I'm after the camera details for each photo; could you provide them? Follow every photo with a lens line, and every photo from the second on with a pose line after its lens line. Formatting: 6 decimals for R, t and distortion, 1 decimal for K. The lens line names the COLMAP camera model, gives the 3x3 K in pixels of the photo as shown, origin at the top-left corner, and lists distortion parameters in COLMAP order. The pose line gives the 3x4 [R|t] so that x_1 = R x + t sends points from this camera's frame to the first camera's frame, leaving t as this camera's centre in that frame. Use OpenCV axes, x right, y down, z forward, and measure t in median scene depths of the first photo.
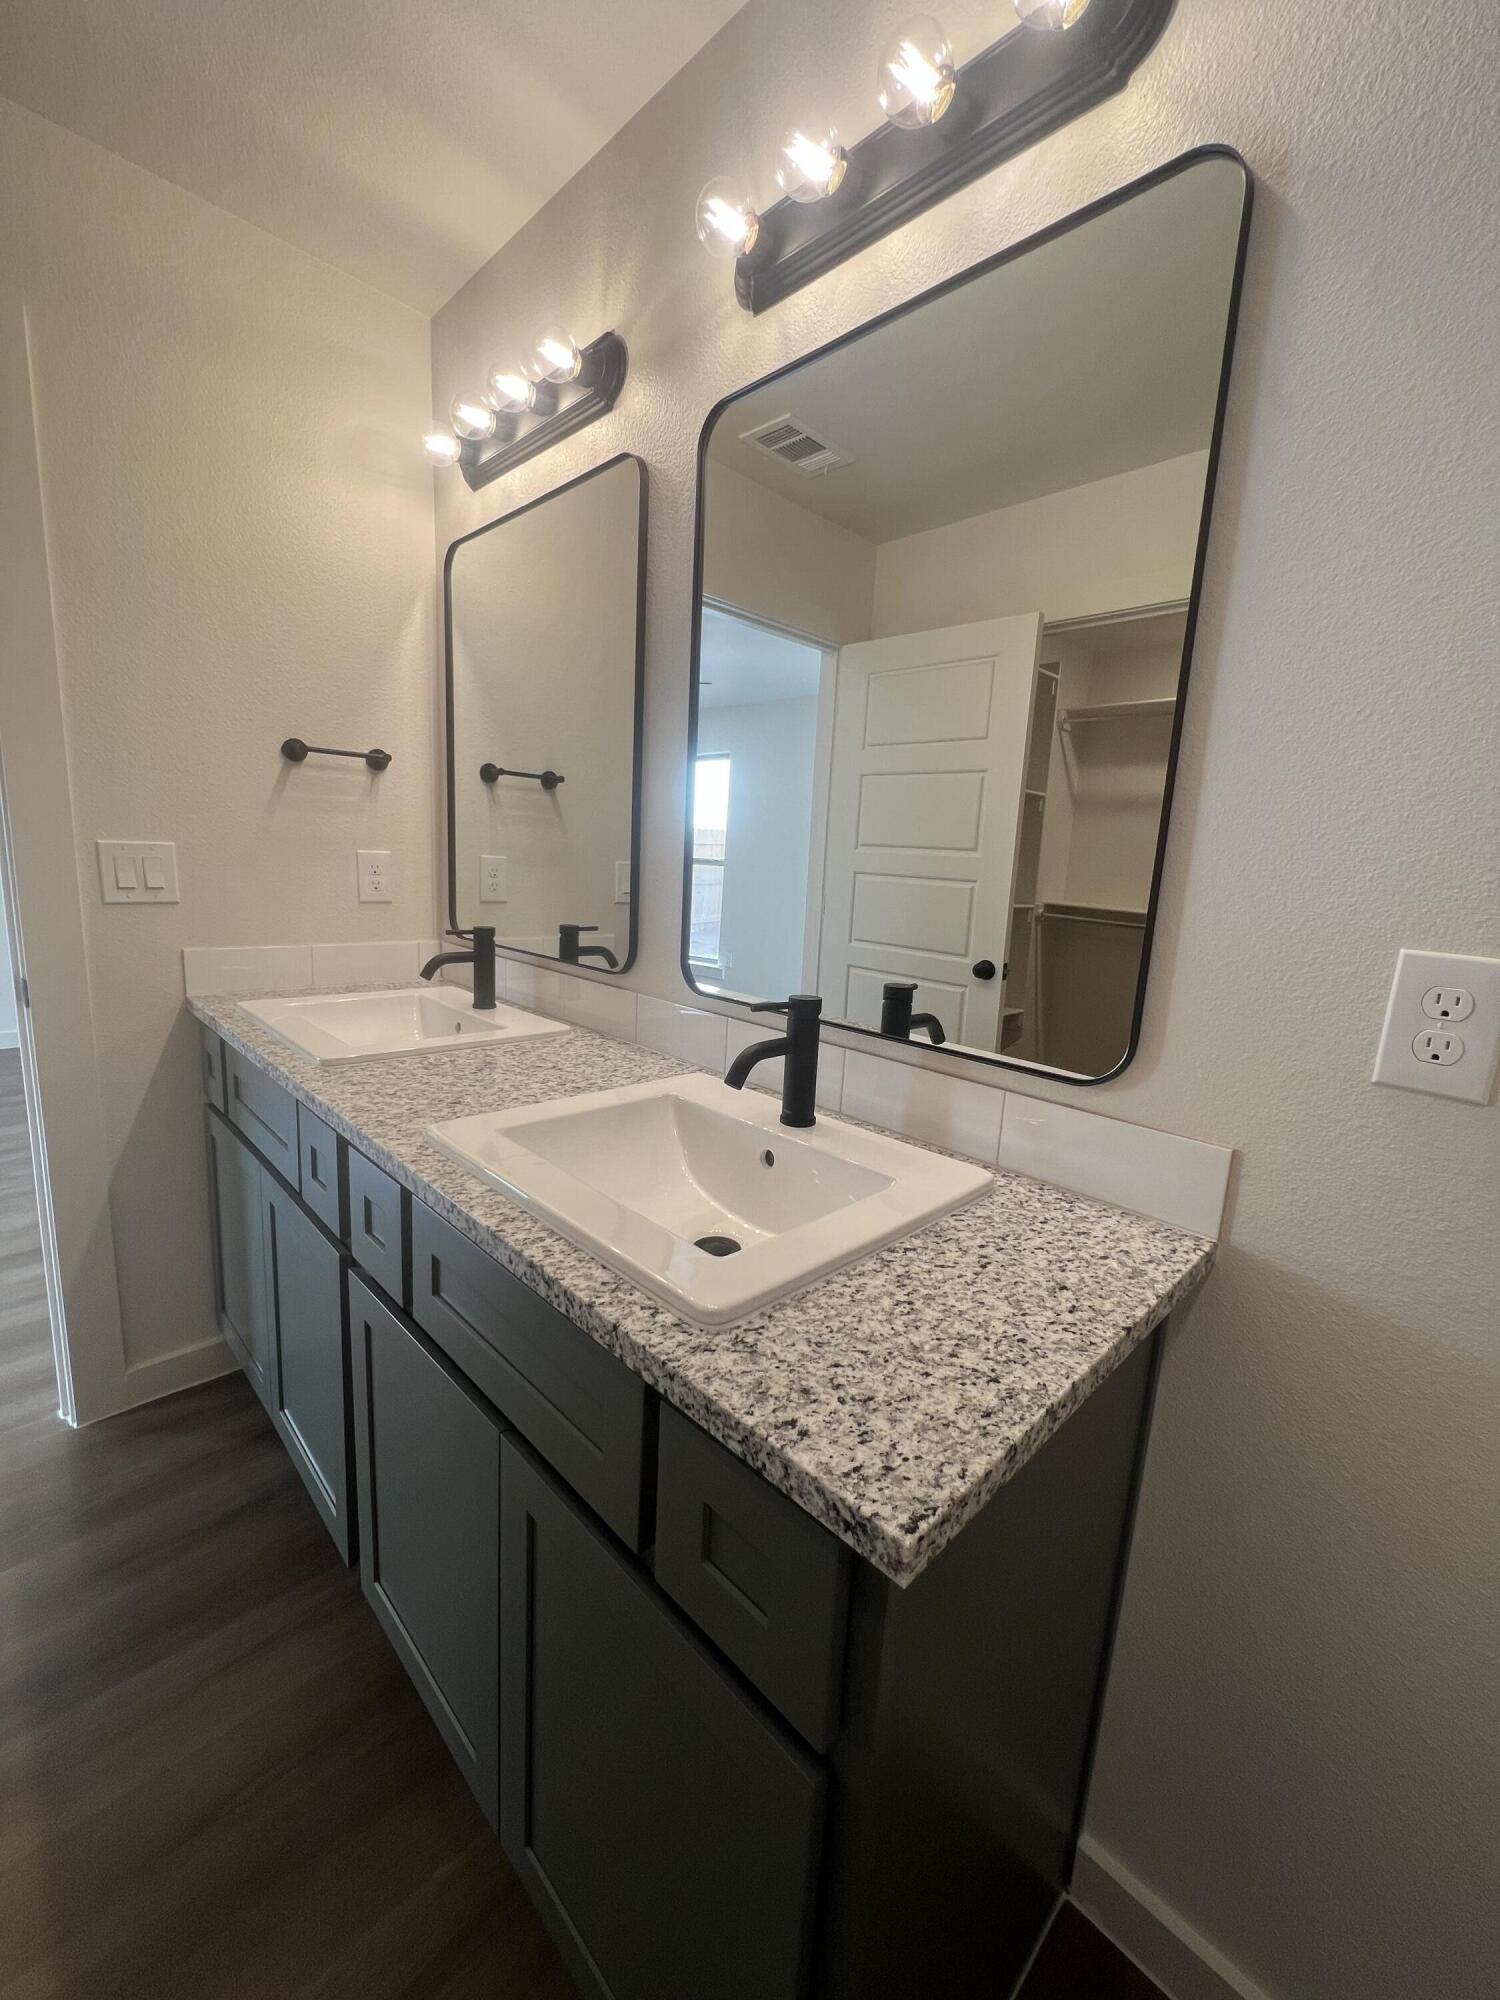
lens RADIAL K [[801.4, 0, 750.0], [0, 801.4, 1000.0], [0, 0, 1]] dist [0.003271, 0.000328]
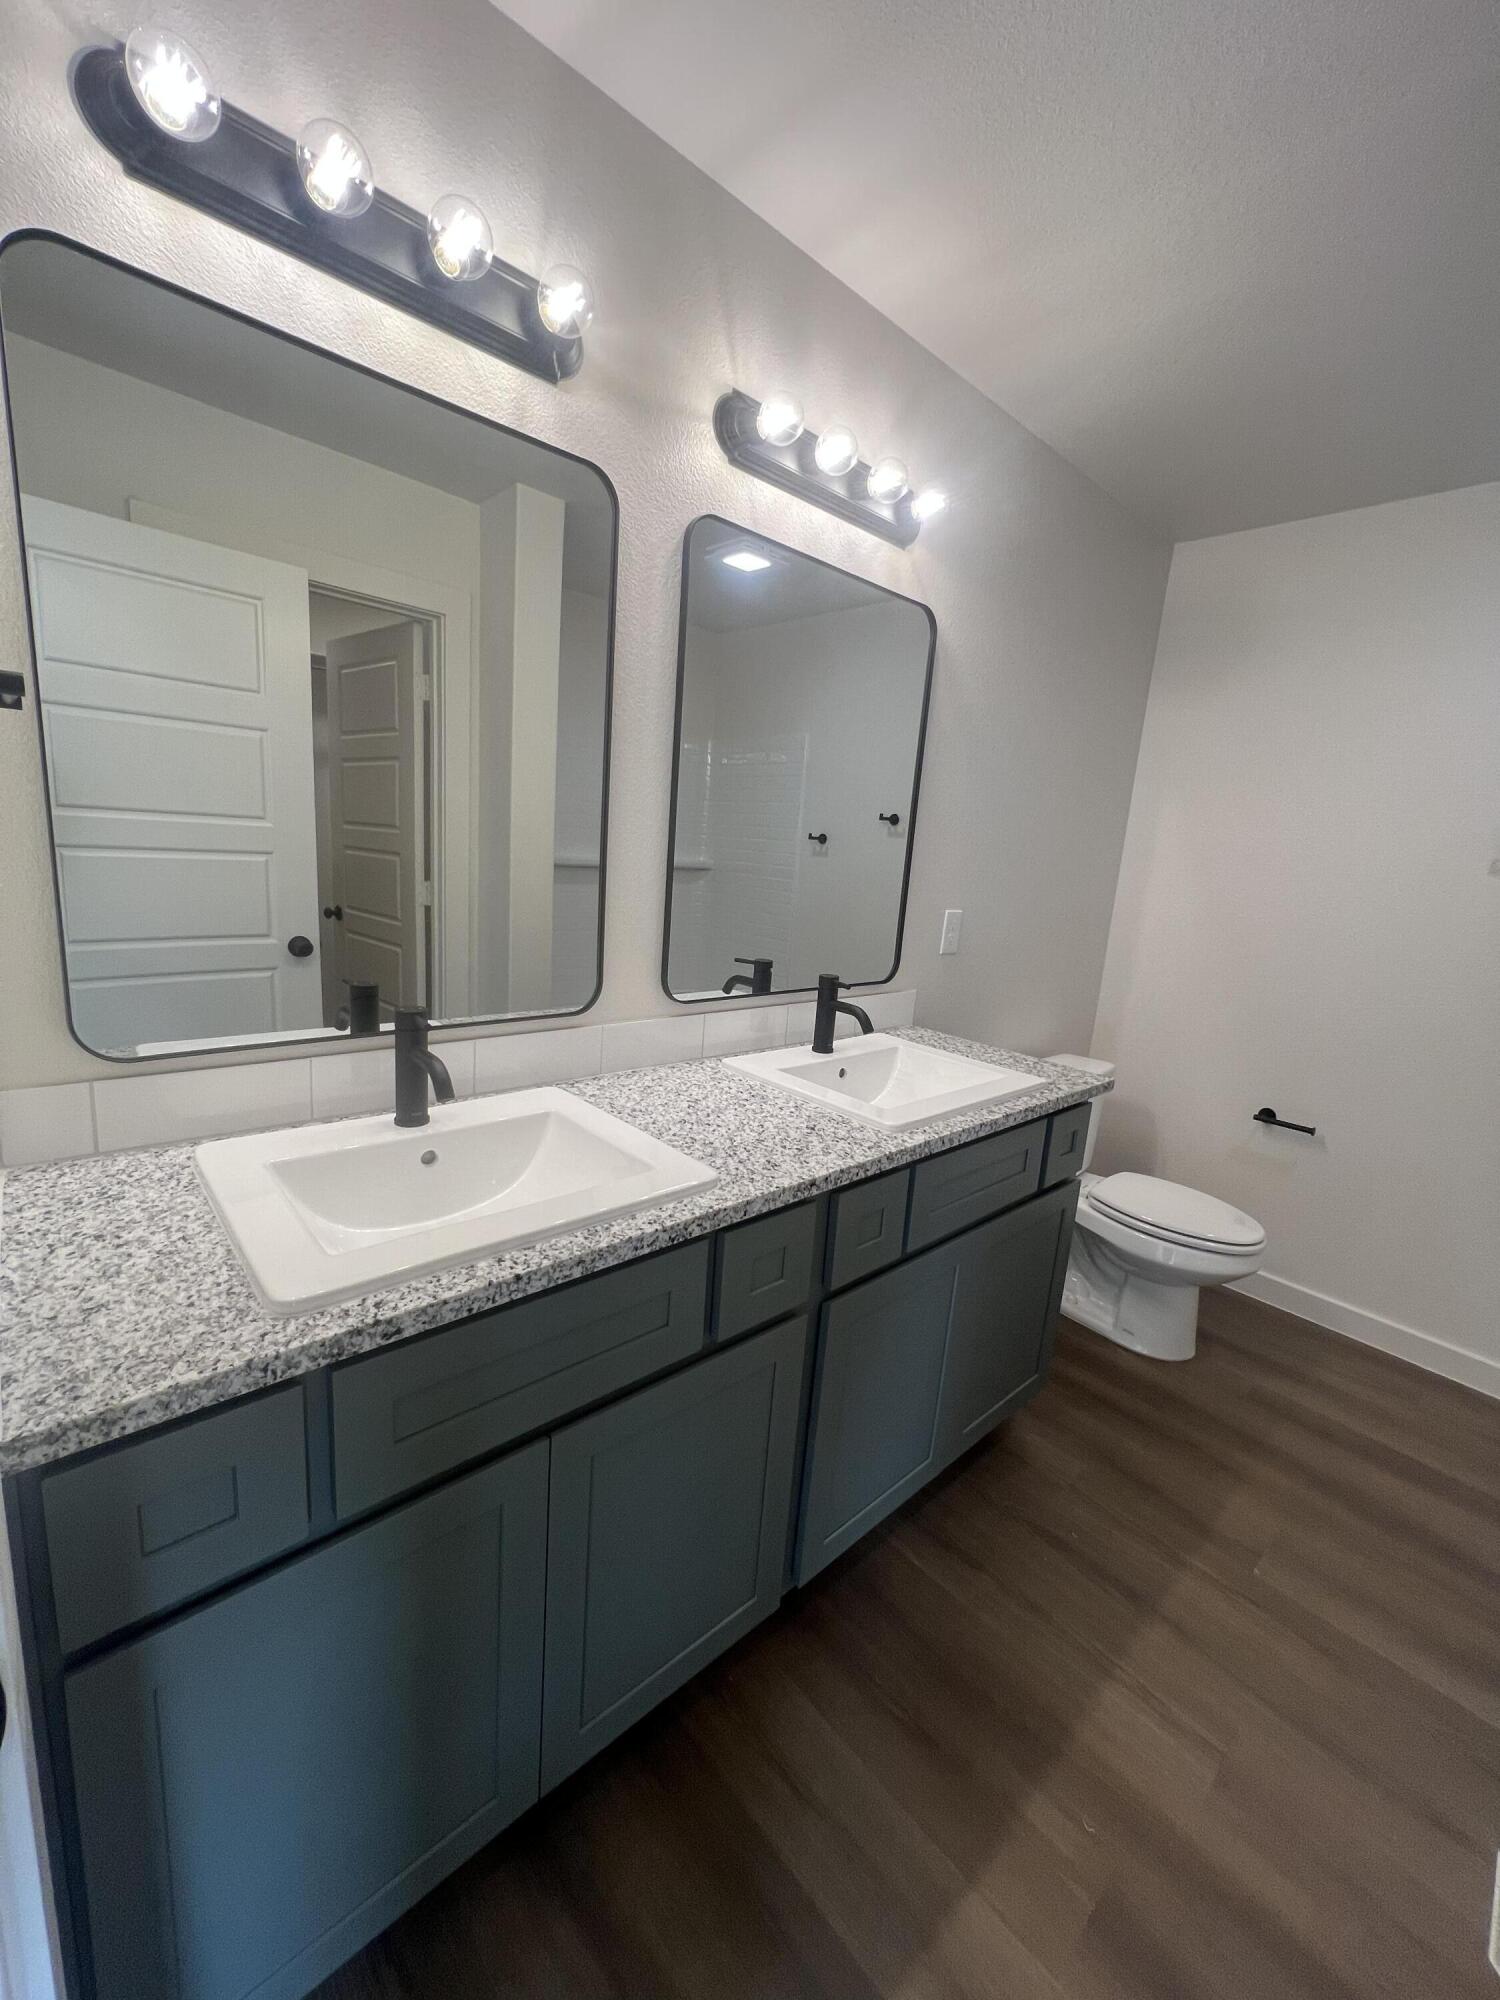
lens RADIAL K [[801.4, 0, 750.0], [0, 801.4, 1000.0], [0, 0, 1]] dist [0.003271, 0.000328]
pose [[0.041207, -0.241061, 0.969635, -1.418388], [0.106593, 0.965981, 0.235623, -0.330392], [-0.993449, 0.093647, 0.065500, 0.960477]]
